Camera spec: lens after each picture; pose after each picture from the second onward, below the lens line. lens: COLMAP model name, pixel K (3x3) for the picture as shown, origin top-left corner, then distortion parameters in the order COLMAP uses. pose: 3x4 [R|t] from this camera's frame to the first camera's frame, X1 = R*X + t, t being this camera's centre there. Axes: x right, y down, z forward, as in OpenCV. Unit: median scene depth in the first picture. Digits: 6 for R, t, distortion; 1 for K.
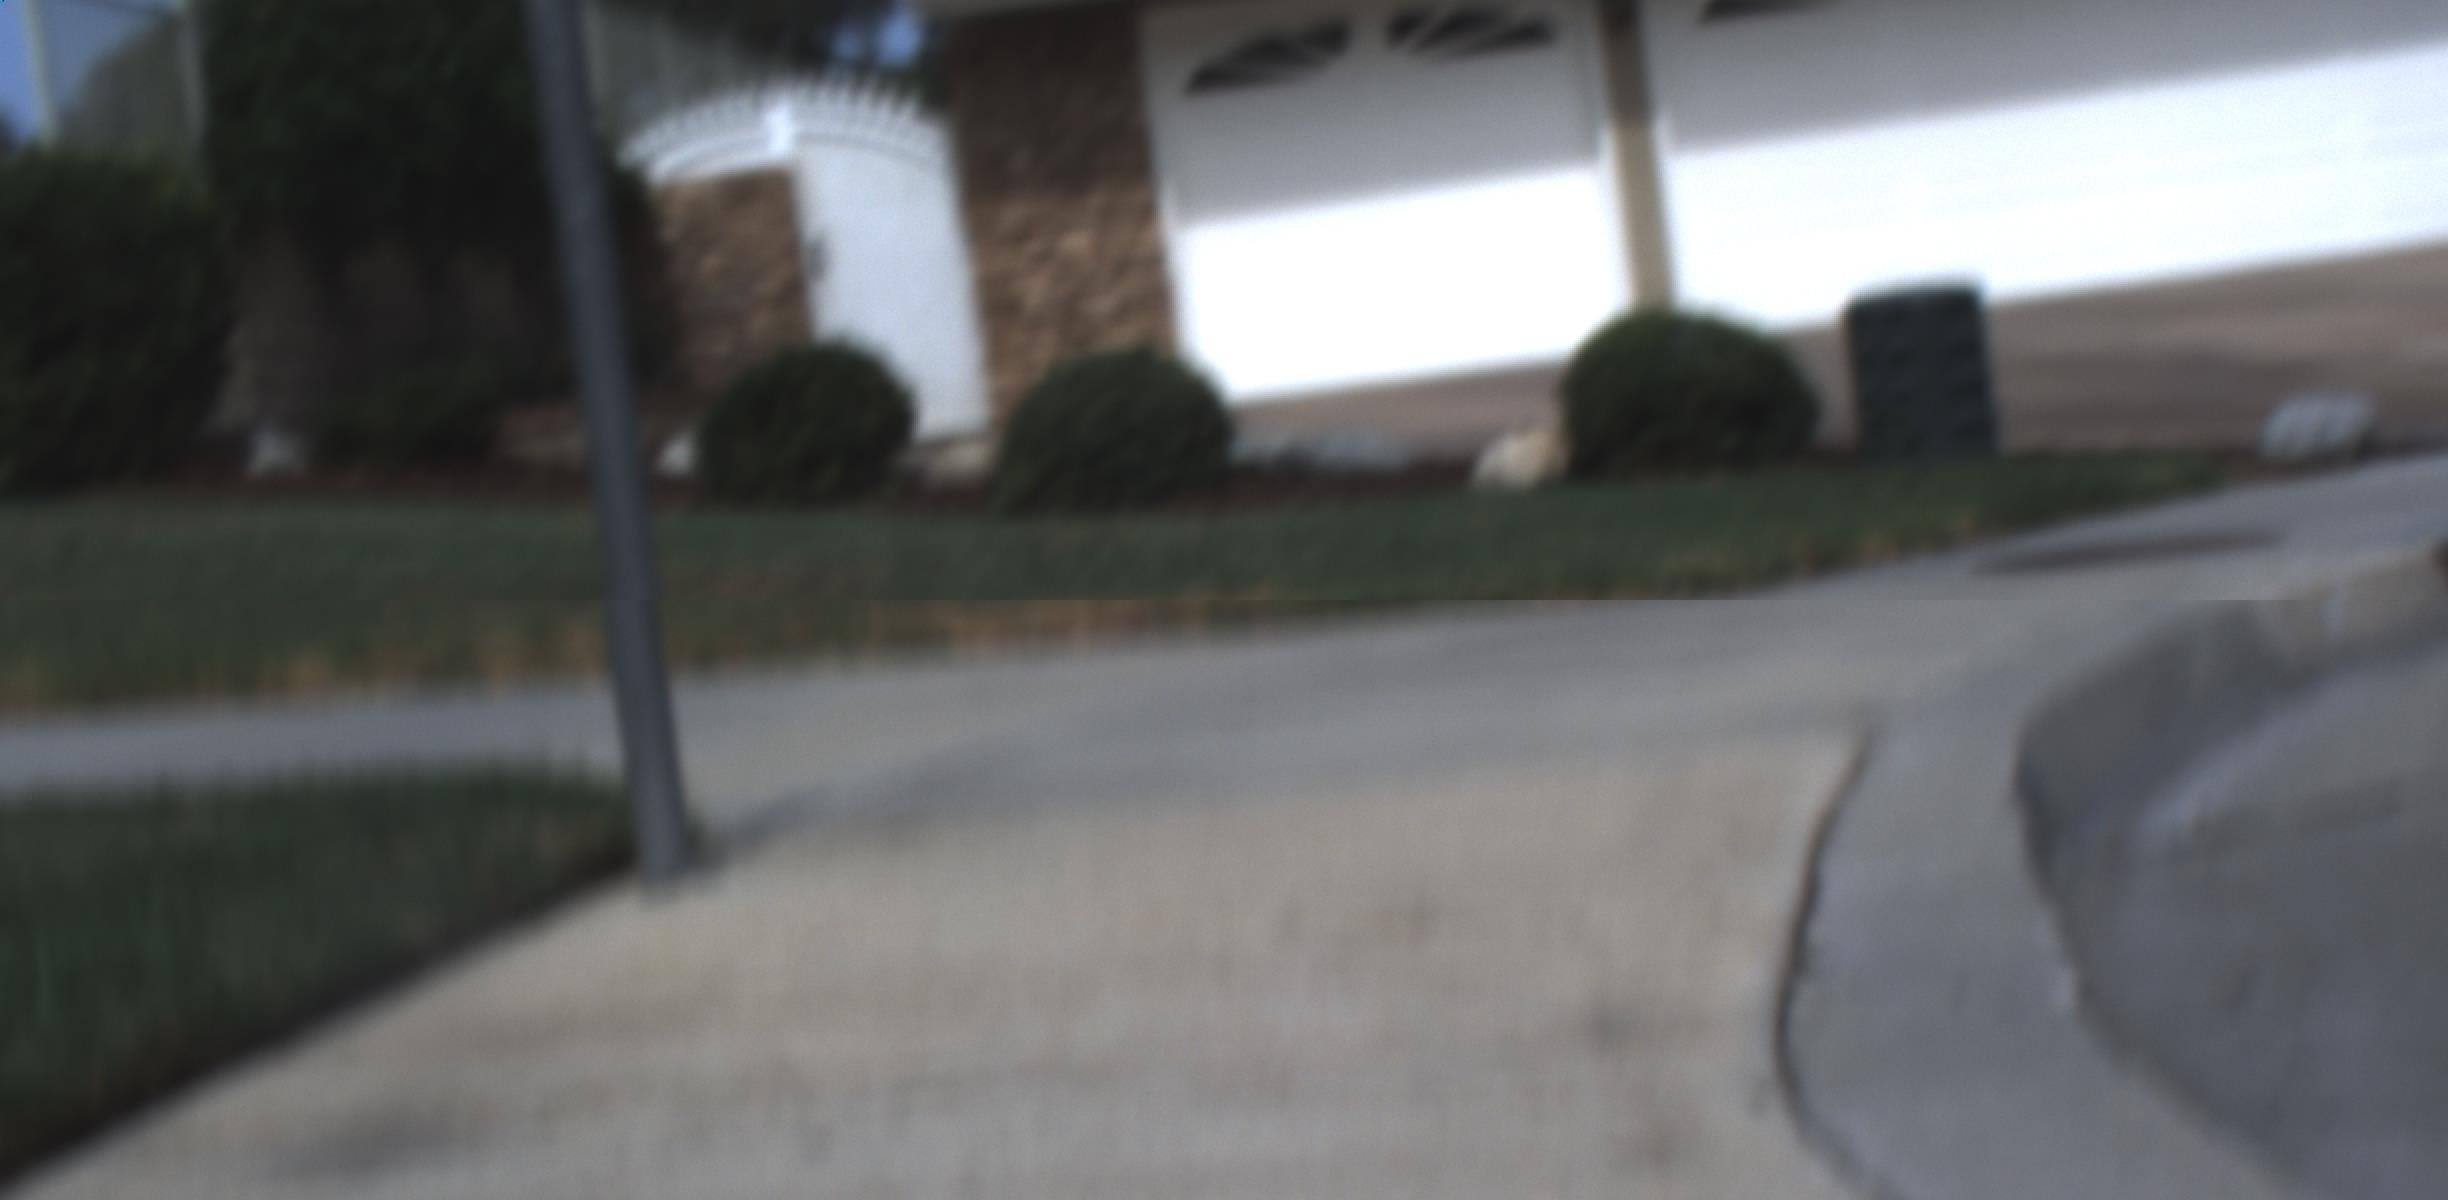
lens RADIAL K [[5006.3, 0, 1229.3], [0, 5006.3, 917.9], [0, 0, 1]] dist [-0.252926, 2.173326]
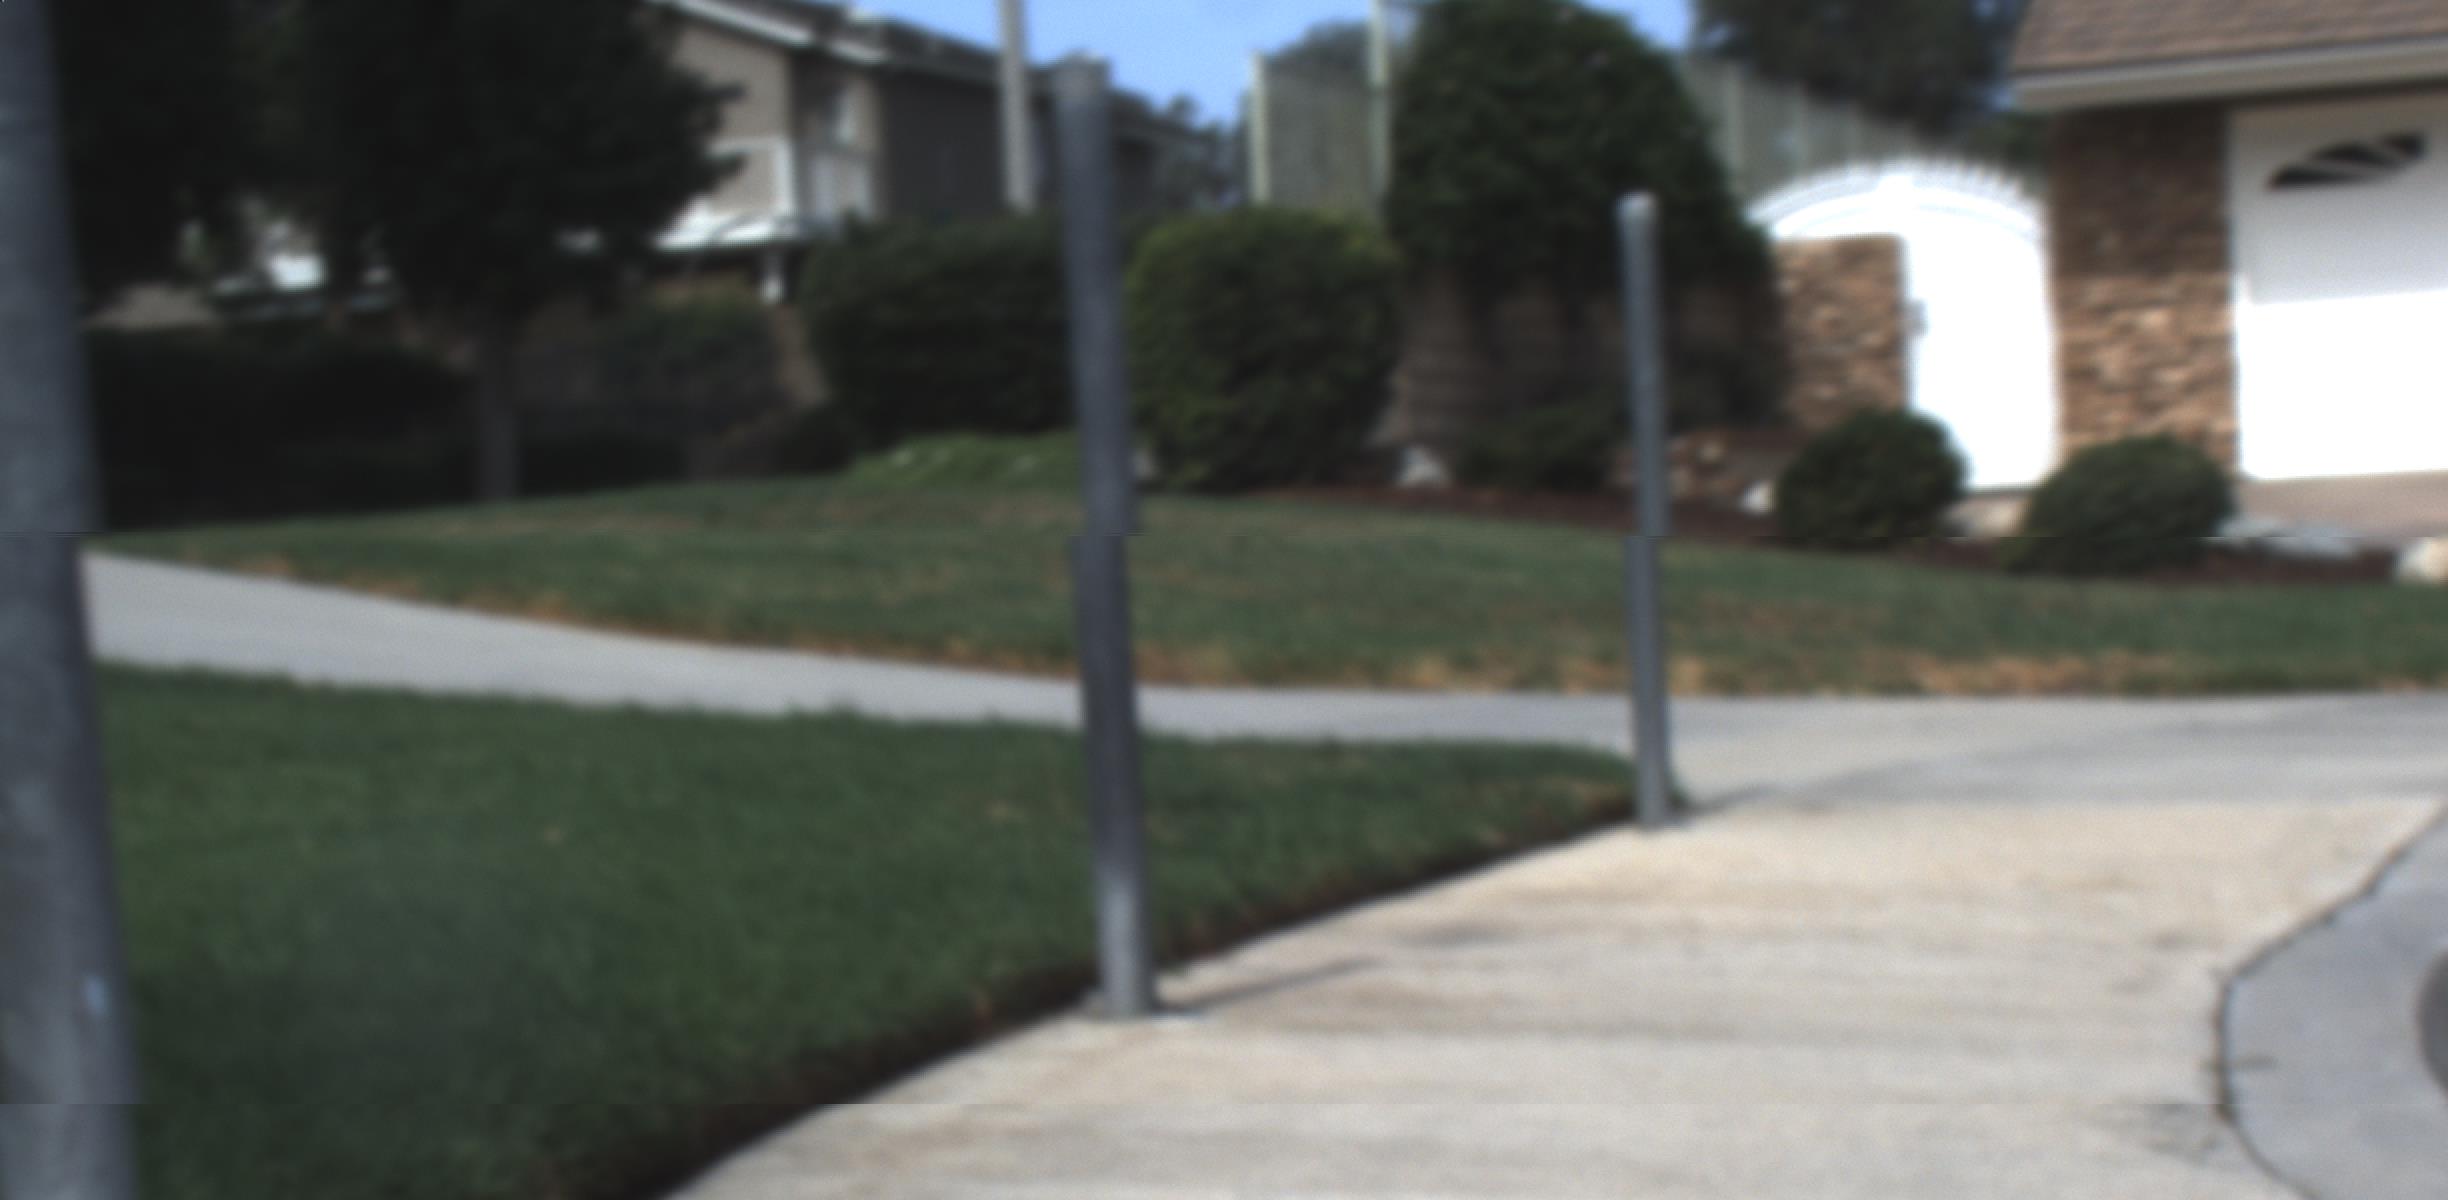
lens RADIAL K [[5006.3, 0, 1229.3], [0, 5006.3, 917.9], [0, 0, 1]] dist [-0.252926, 2.173326]
pose [[0.972162, 0.088178, -0.217083, 0.031837], [-0.088354, 0.996049, 0.008914, 0.006501], [0.217012, 0.010514, 0.976112, -0.175648]]
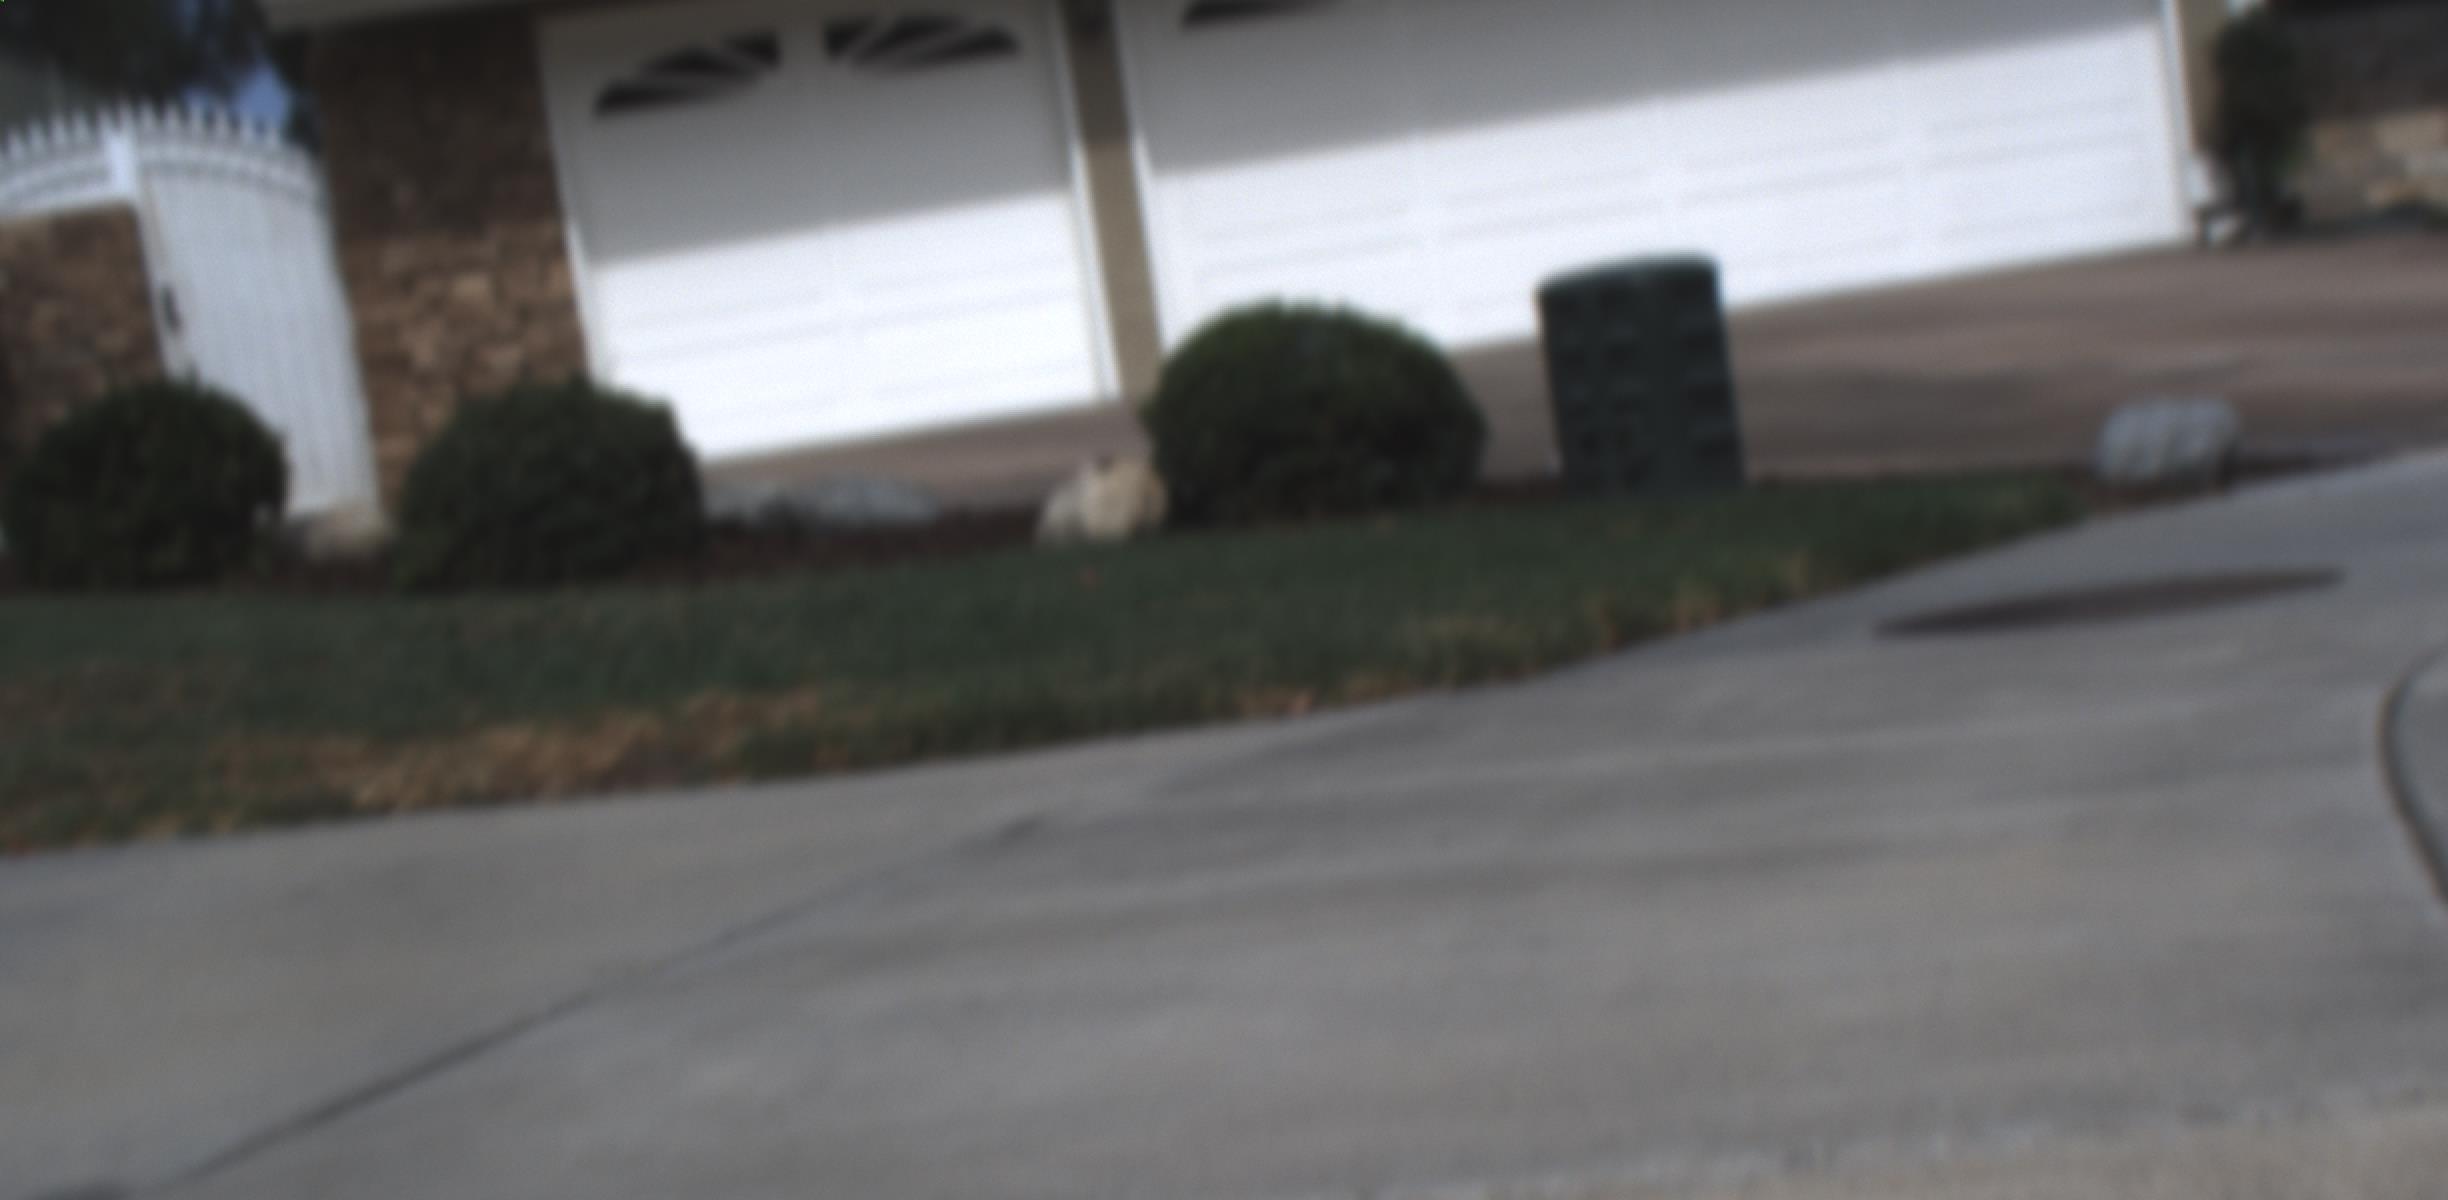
lens RADIAL K [[5006.3, 0, 1229.3], [0, 5006.3, 917.9], [0, 0, 1]] dist [-0.252926, 2.173326]
pose [[0.992284, -0.027117, 0.120982, -0.011902], [0.029135, 0.999464, -0.014937, -0.014222], [-0.120512, 0.018346, 0.992542, 0.198181]]
